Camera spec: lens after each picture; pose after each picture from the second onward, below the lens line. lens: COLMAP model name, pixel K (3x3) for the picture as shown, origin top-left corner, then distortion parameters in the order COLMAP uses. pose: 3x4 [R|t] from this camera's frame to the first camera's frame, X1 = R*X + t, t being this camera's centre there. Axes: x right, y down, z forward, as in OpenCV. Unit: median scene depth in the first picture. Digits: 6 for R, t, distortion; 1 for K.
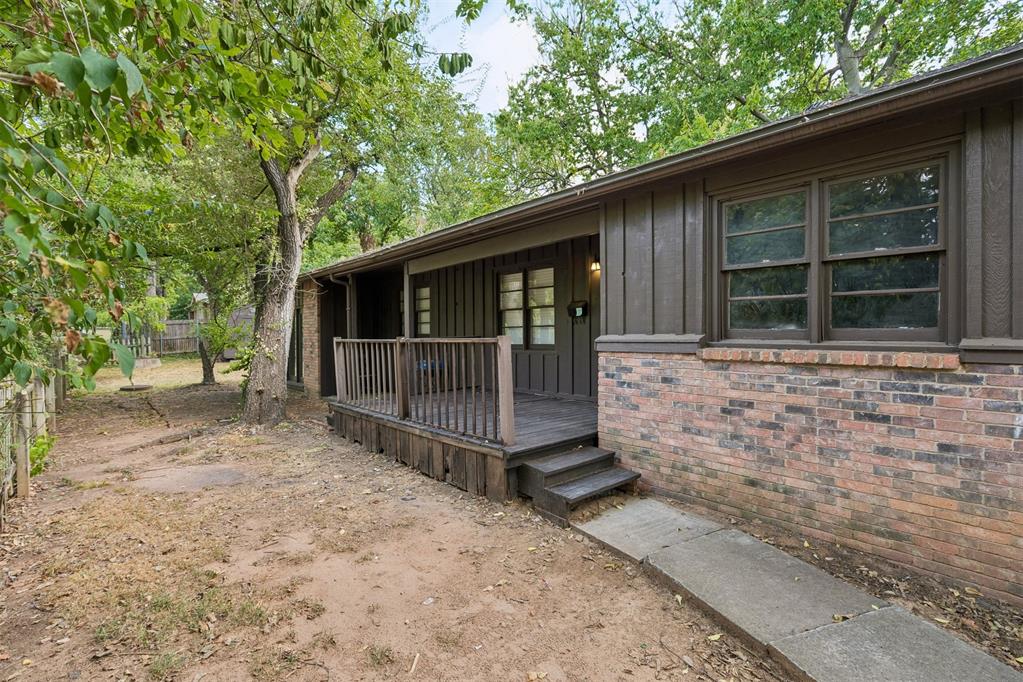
lens RADIAL K [[495.9, 0, 511.8], [0, 495.9, 339.5], [0, 0, 1]] dist [0.018577, -0.000576]
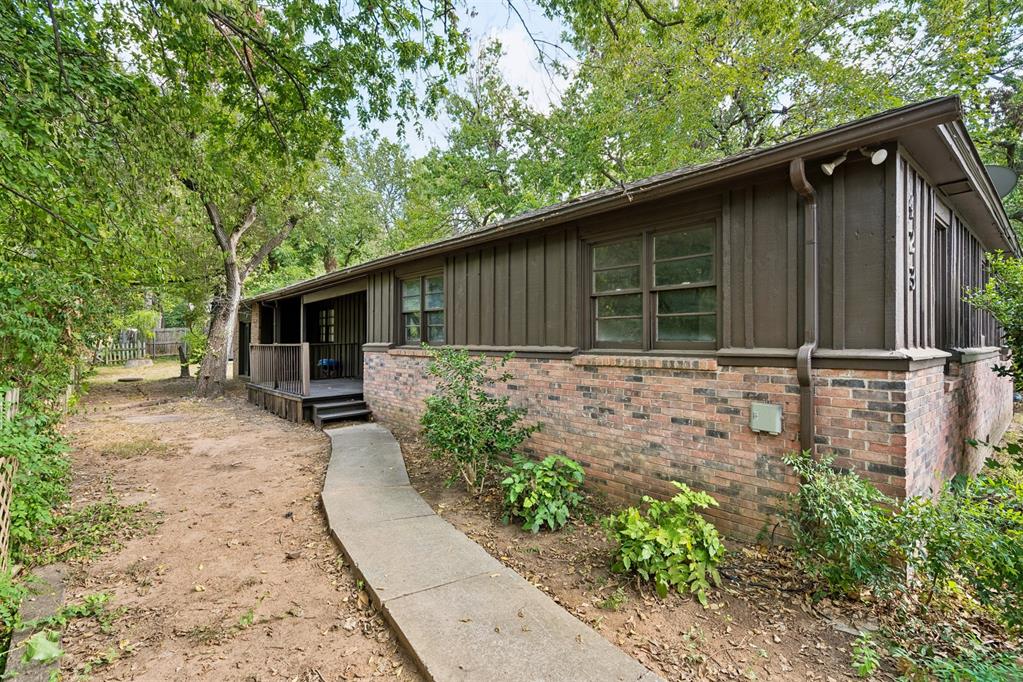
lens RADIAL K [[465.3, 0, 510.9], [0, 465.3, 339.6], [0, 0, 1]] dist [-0.004109, 0.001769]
pose [[0.999407, 0.009851, 0.032982, 0.260627], [-0.009243, 0.999785, -0.018538, 0.002481], [-0.033157, 0.018223, 0.999284, -0.320932]]
